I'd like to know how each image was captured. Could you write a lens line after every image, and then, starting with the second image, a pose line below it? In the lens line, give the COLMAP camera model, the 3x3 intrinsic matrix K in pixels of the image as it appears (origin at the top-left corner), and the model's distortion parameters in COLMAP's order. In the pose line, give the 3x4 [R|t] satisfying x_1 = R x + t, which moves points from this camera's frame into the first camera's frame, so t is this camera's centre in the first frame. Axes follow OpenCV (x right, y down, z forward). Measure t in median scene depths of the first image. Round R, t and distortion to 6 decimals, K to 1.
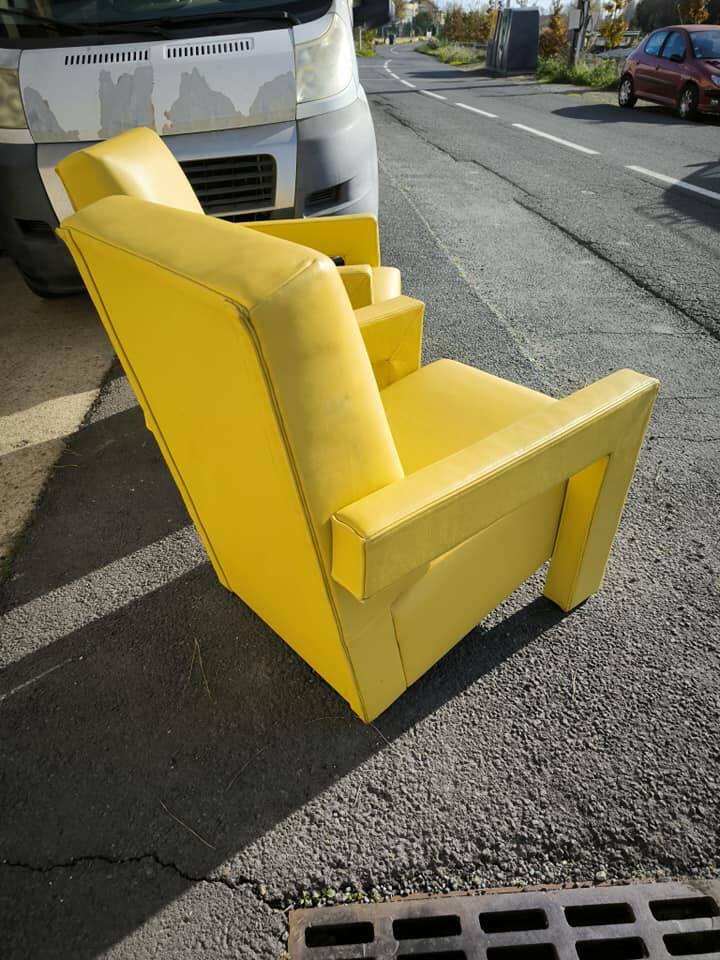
lens RADIAL K [[676.3, 0, 347.6], [0, 676.3, 475.9], [0, 0, 1]] dist [0.021933, -0.012152]
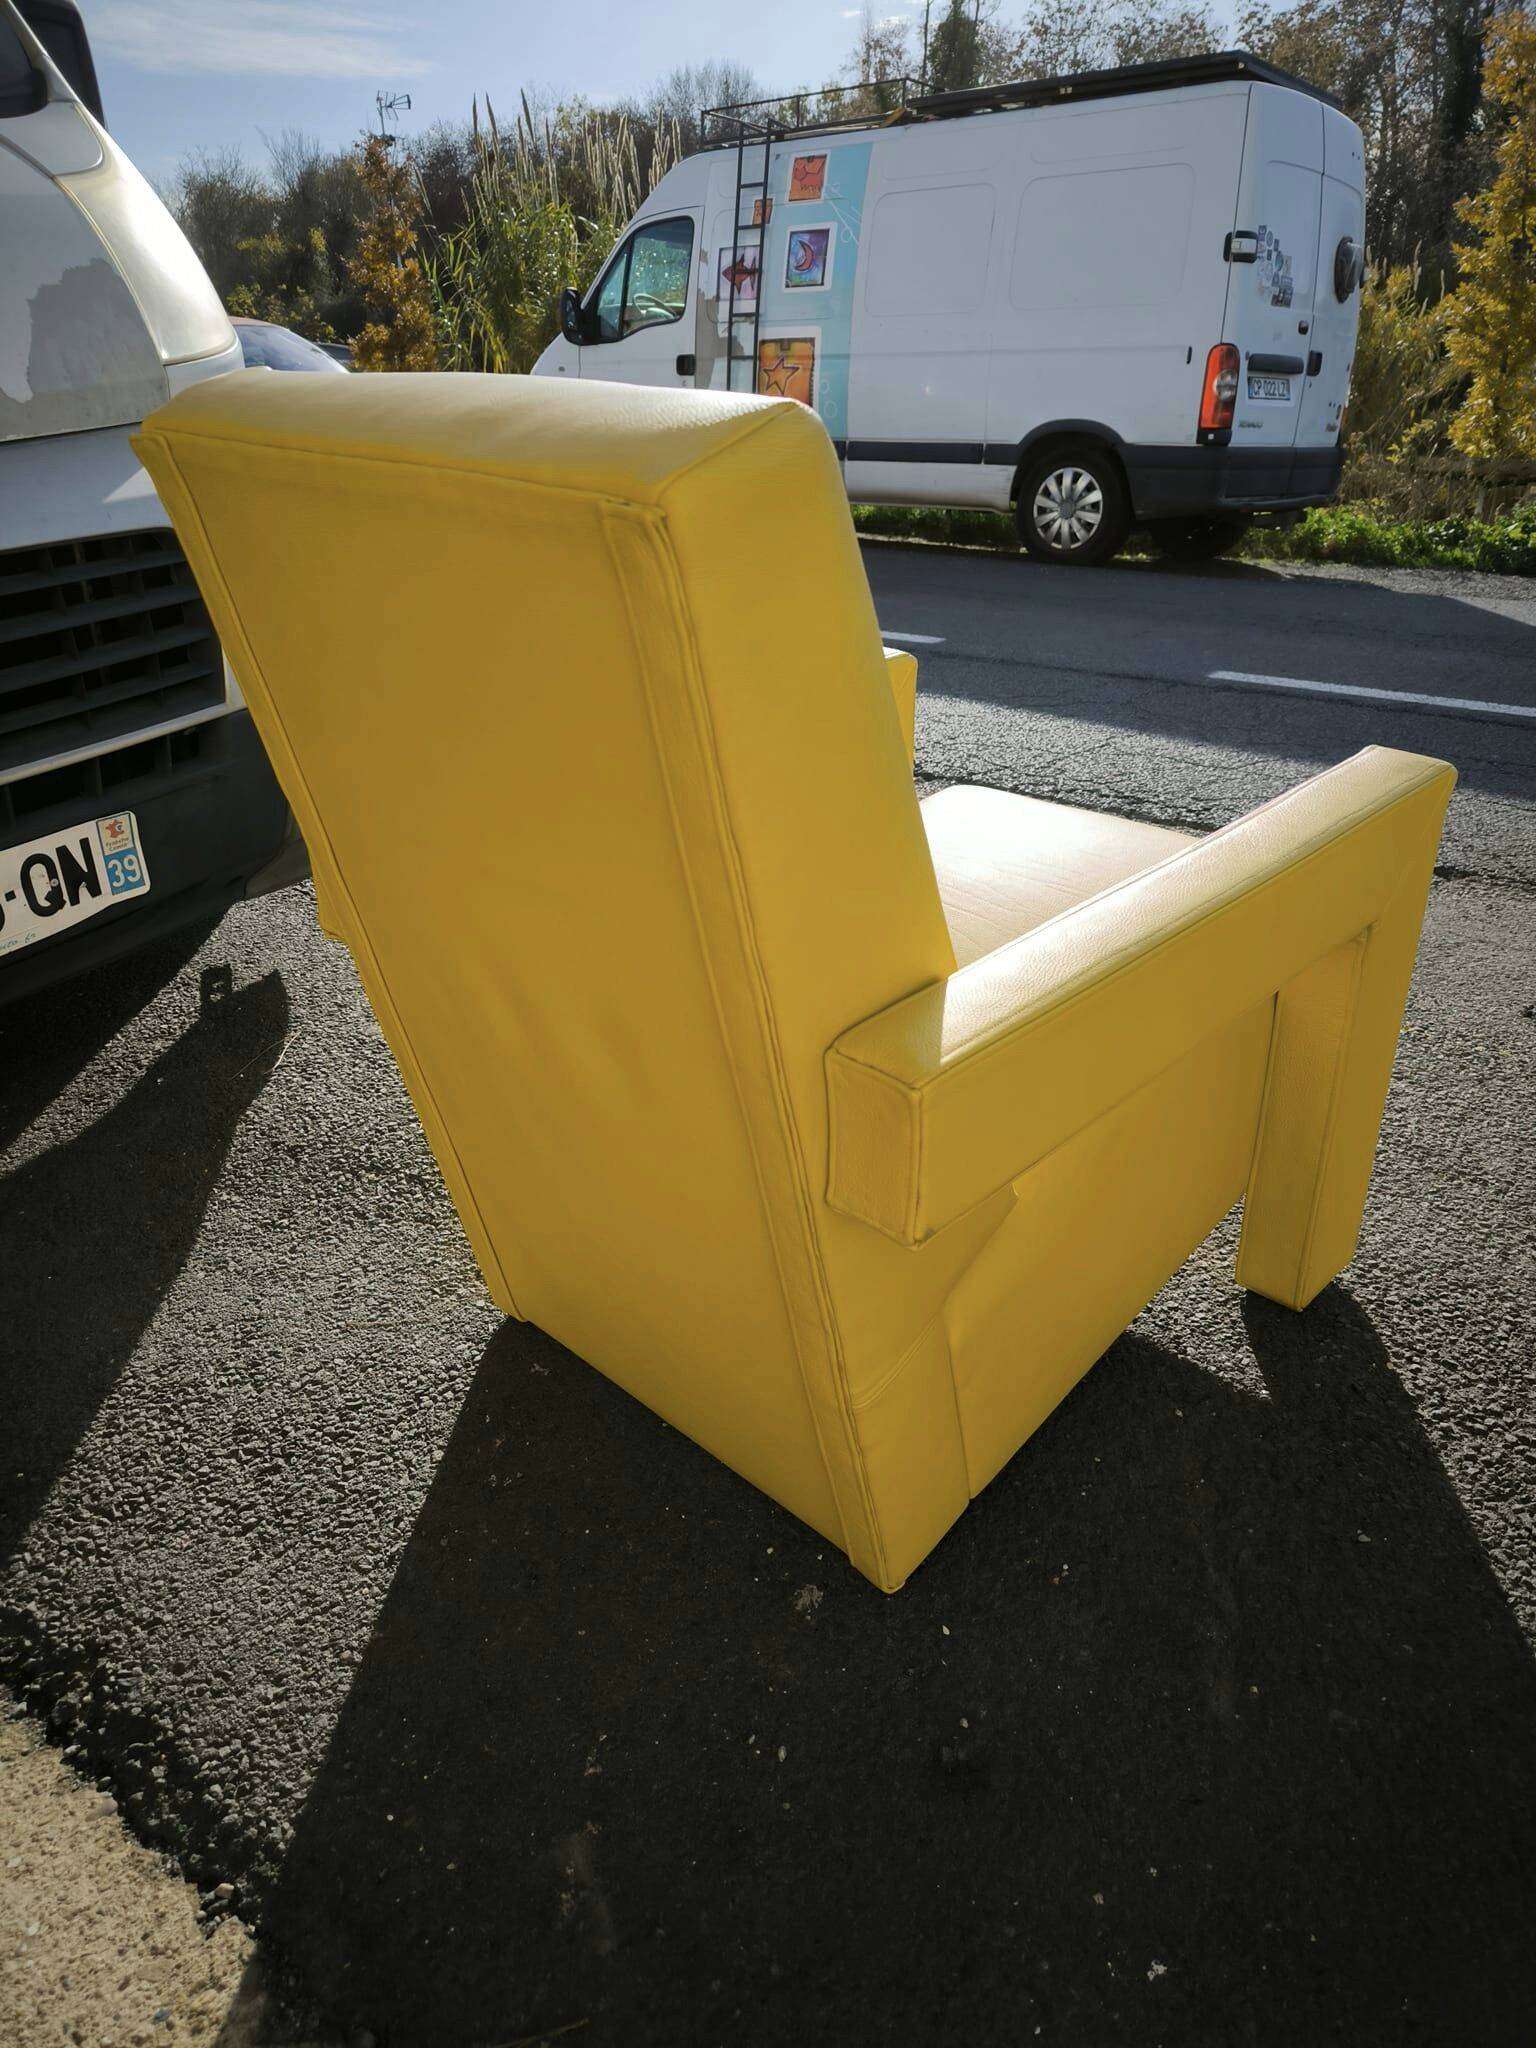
lens RADIAL K [[1442.7, 0, 762.3], [0, 1442.7, 1014.1], [0, 0, 1]] dist [0.021933, -0.012152]
pose [[0.651885, -0.293694, 0.699135, -1.070779], [0.395134, 0.918459, 0.017399, -0.519430], [-0.647236, 0.264910, 0.714778, 1.188658]]
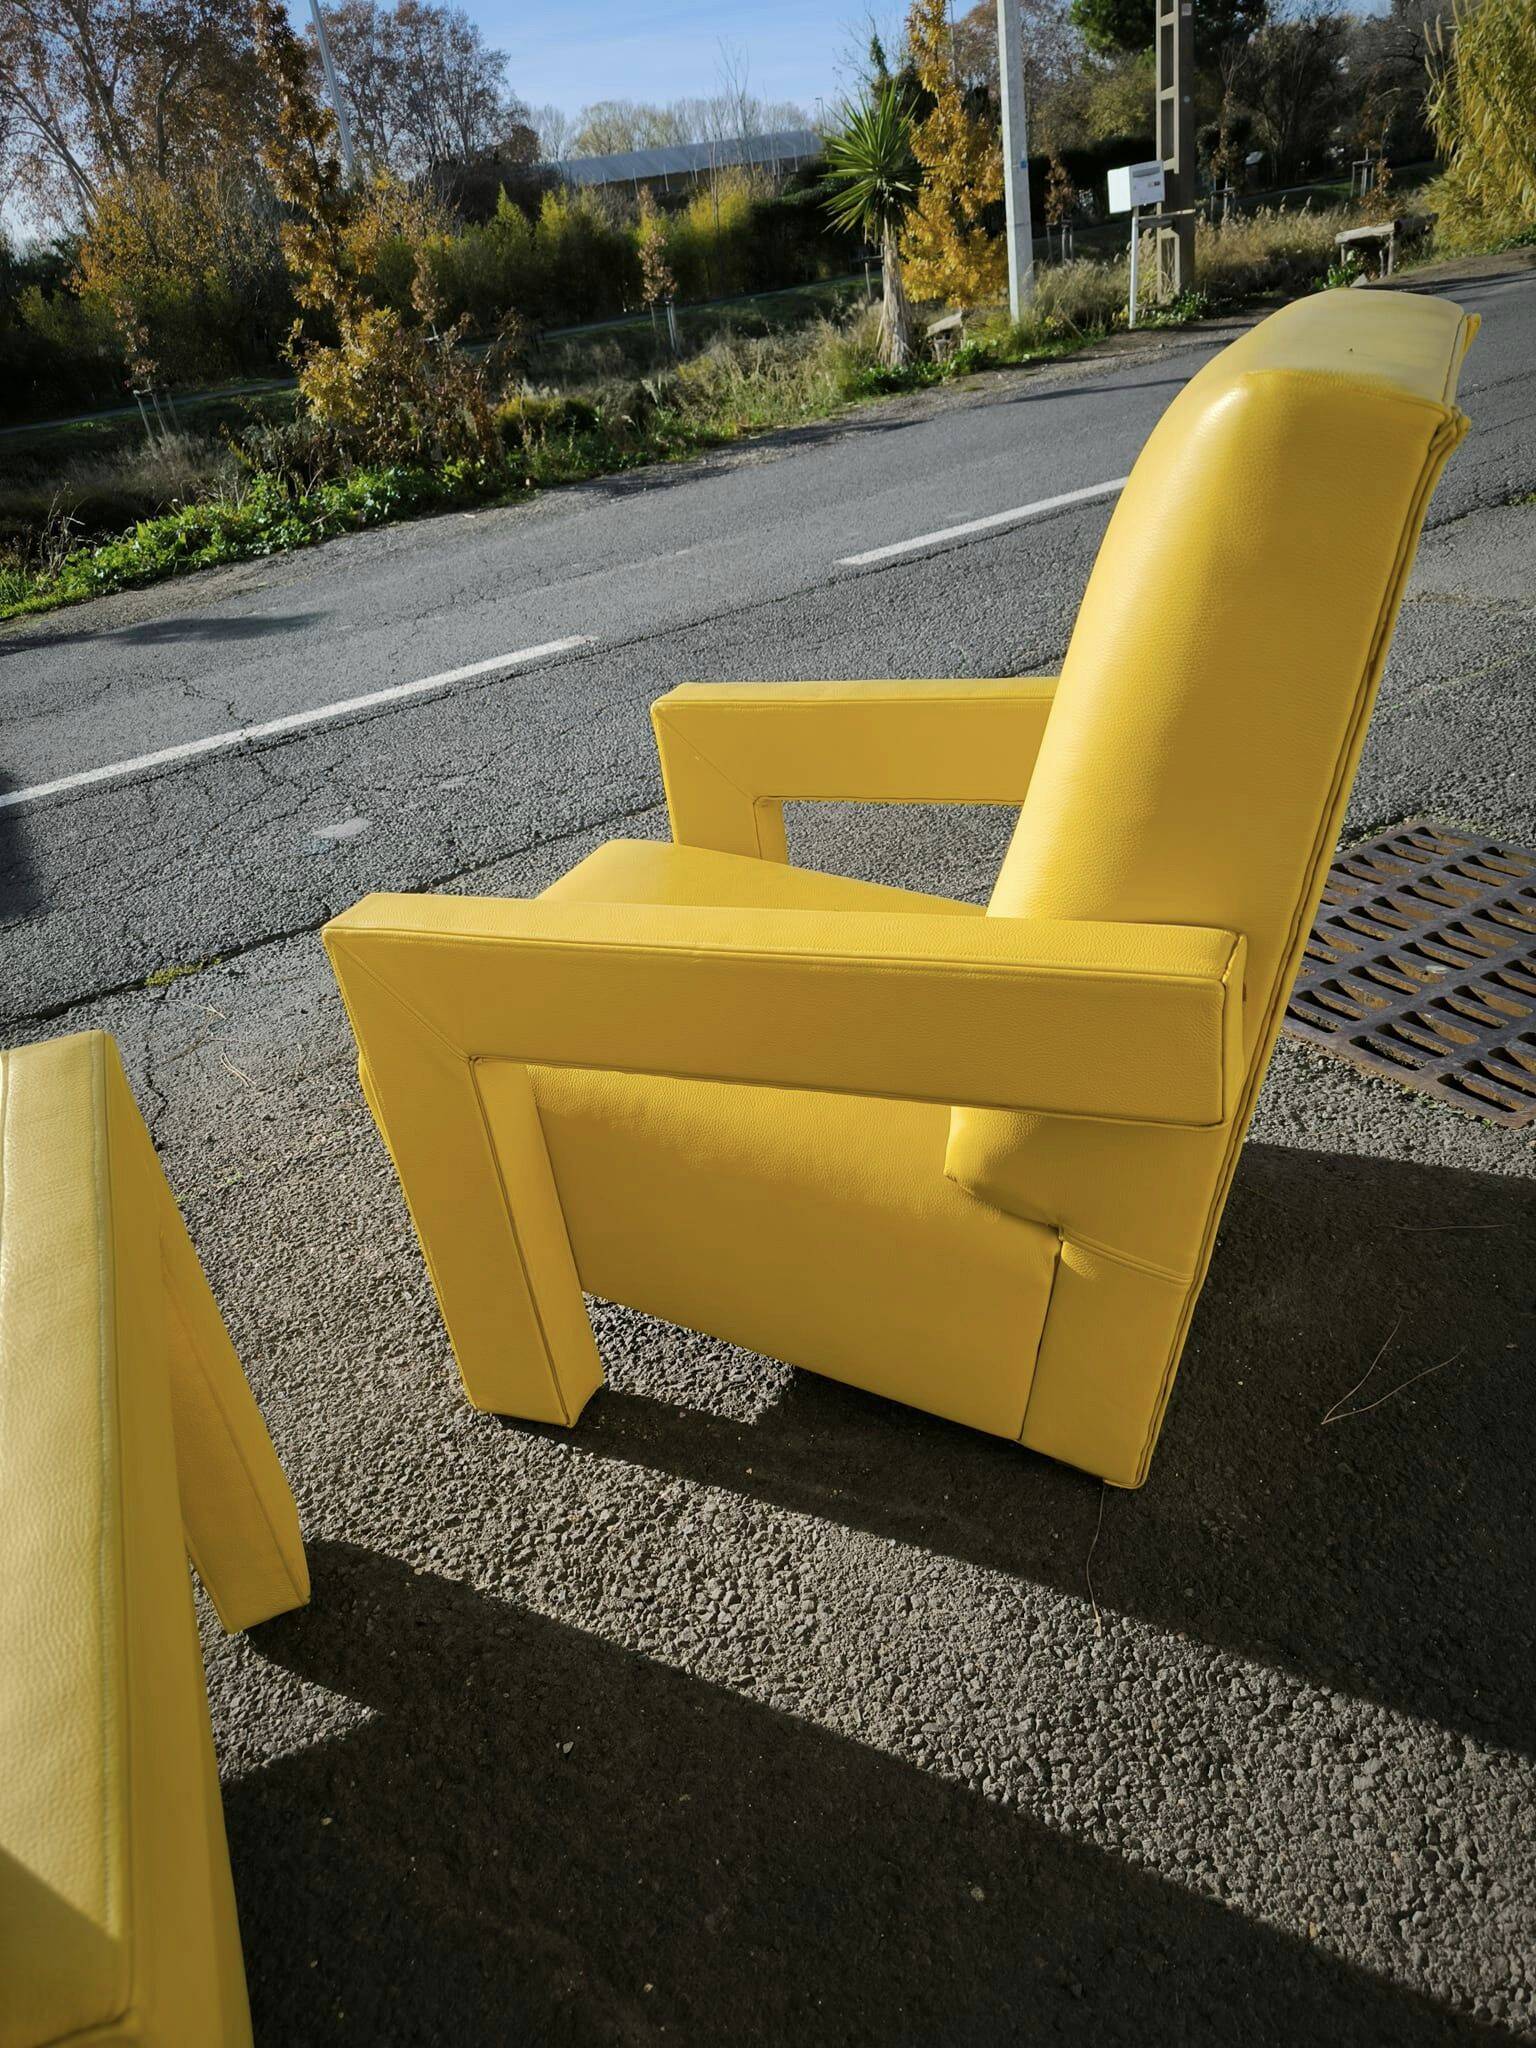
lens RADIAL K [[1442.7, 0, 759.9], [0, 1442.7, 1018.4], [0, 0, 1]] dist [0.021933, -0.012152]
pose [[-0.430261, -0.354540, 0.830167, -0.884669], [0.611654, 0.561850, 0.556959, -0.727662], [-0.663894, 0.747413, -0.024887, 1.311852]]
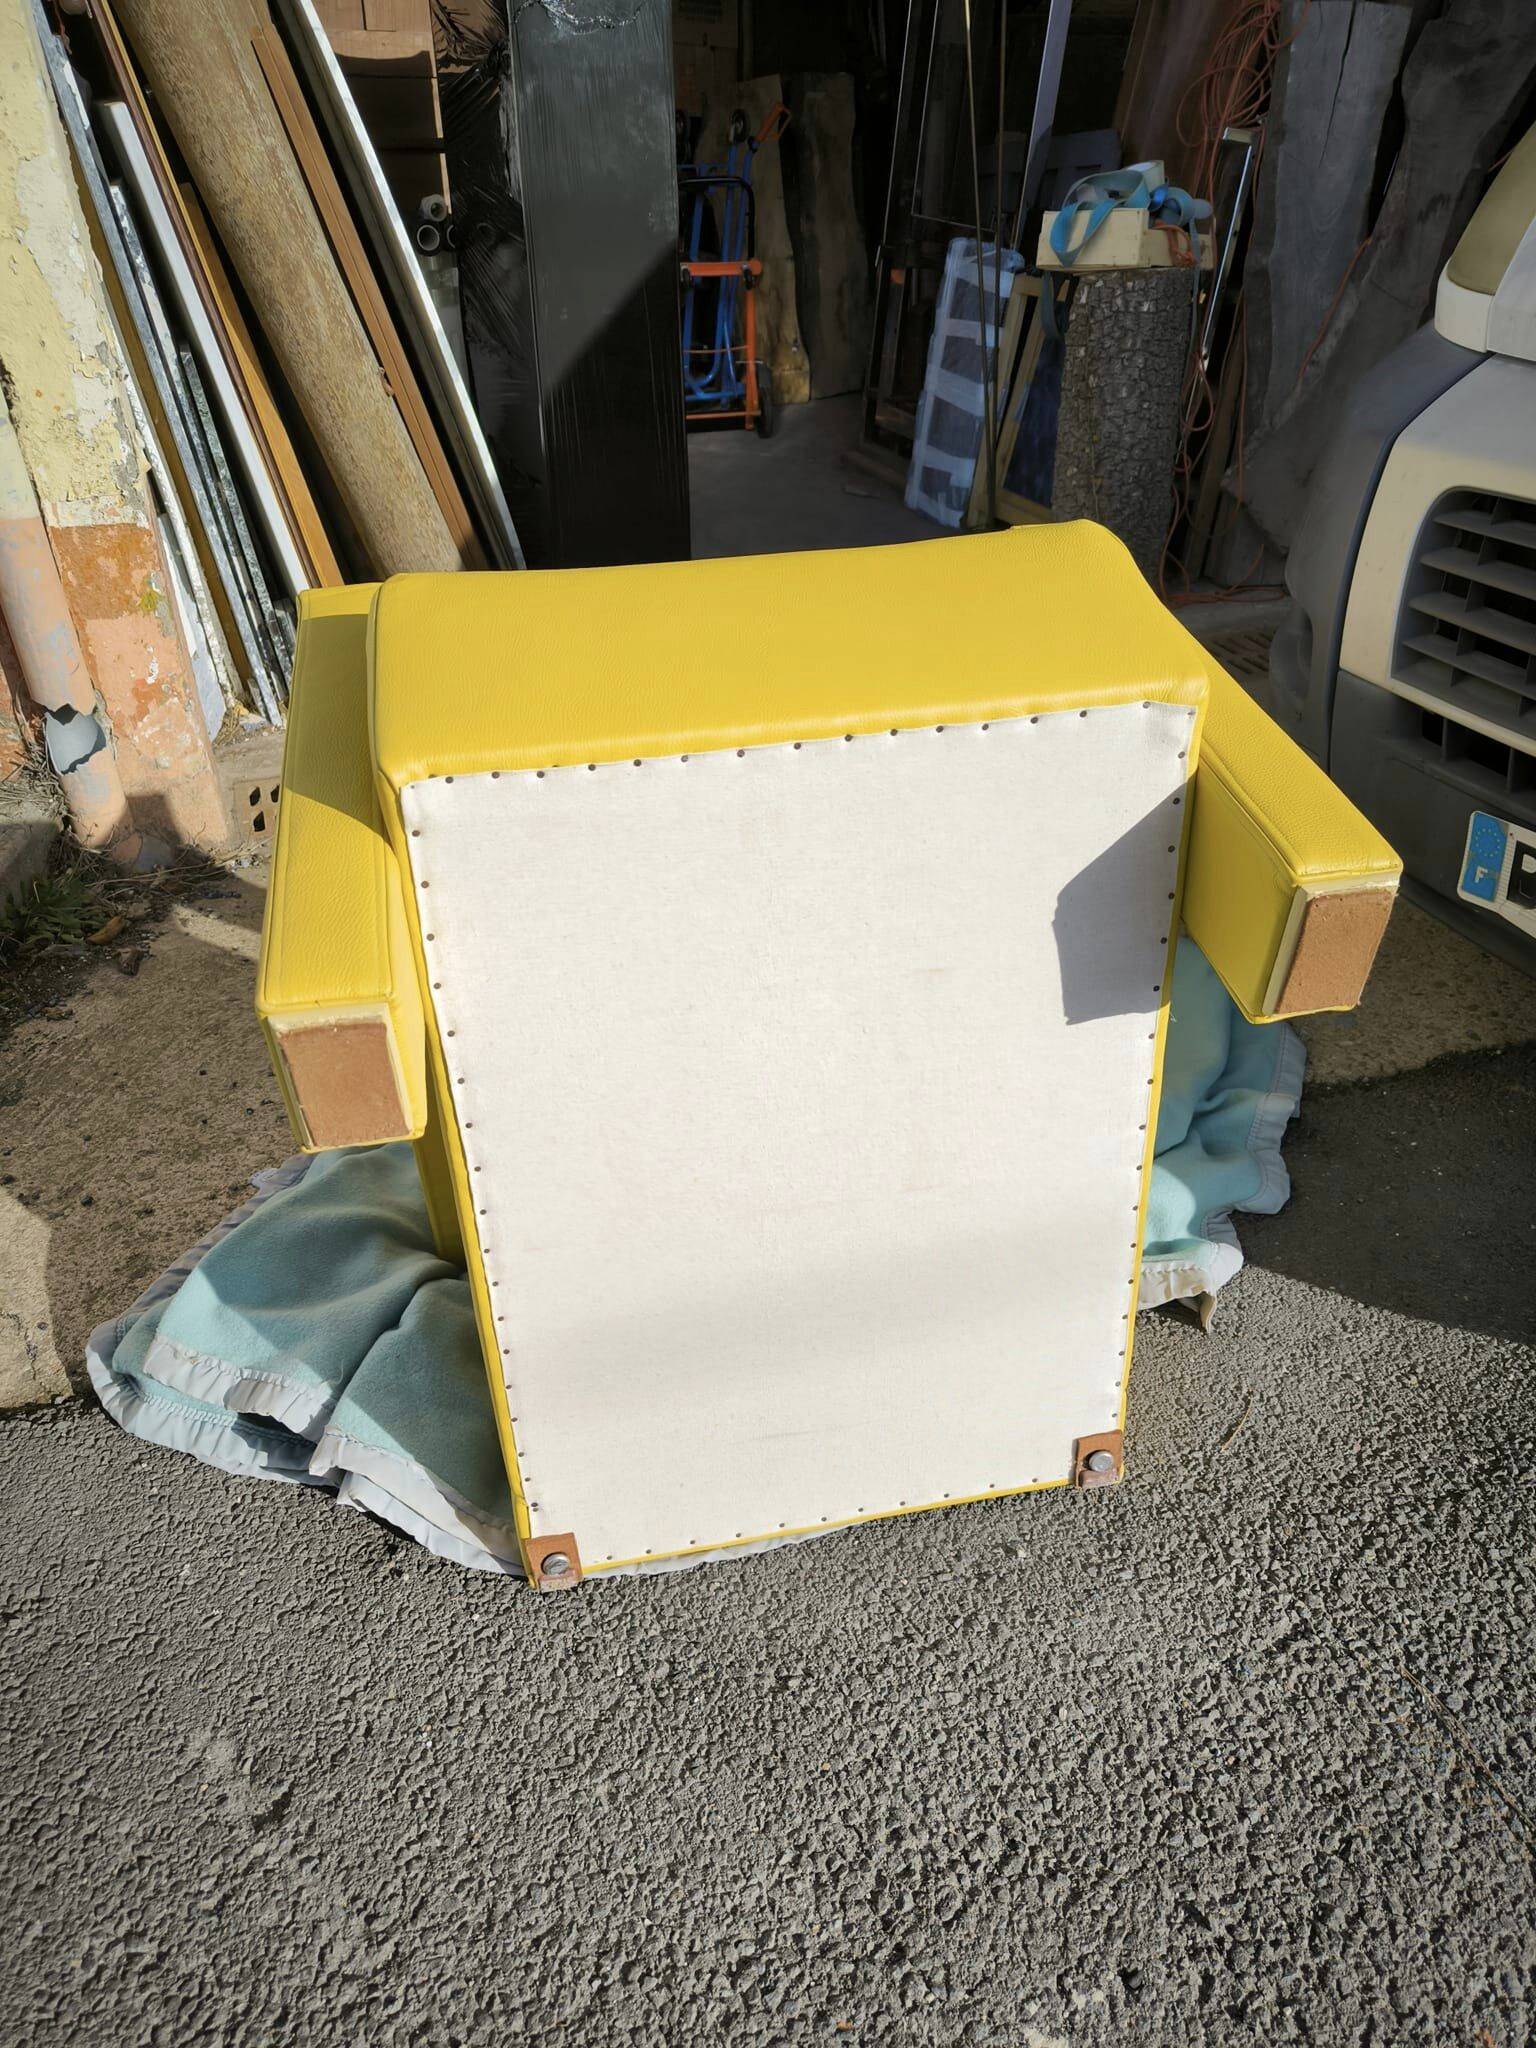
lens RADIAL K [[1442.7, 0, 765.2], [0, 1442.7, 1021.6], [0, 0, 1]] dist [0.021933, -0.012152]
pose [[0.253077, 0.553546, -0.793435, 0.176139], [-0.513546, 0.771913, 0.374728, -0.888082], [0.819892, 0.312630, 0.479624, 1.444236]]
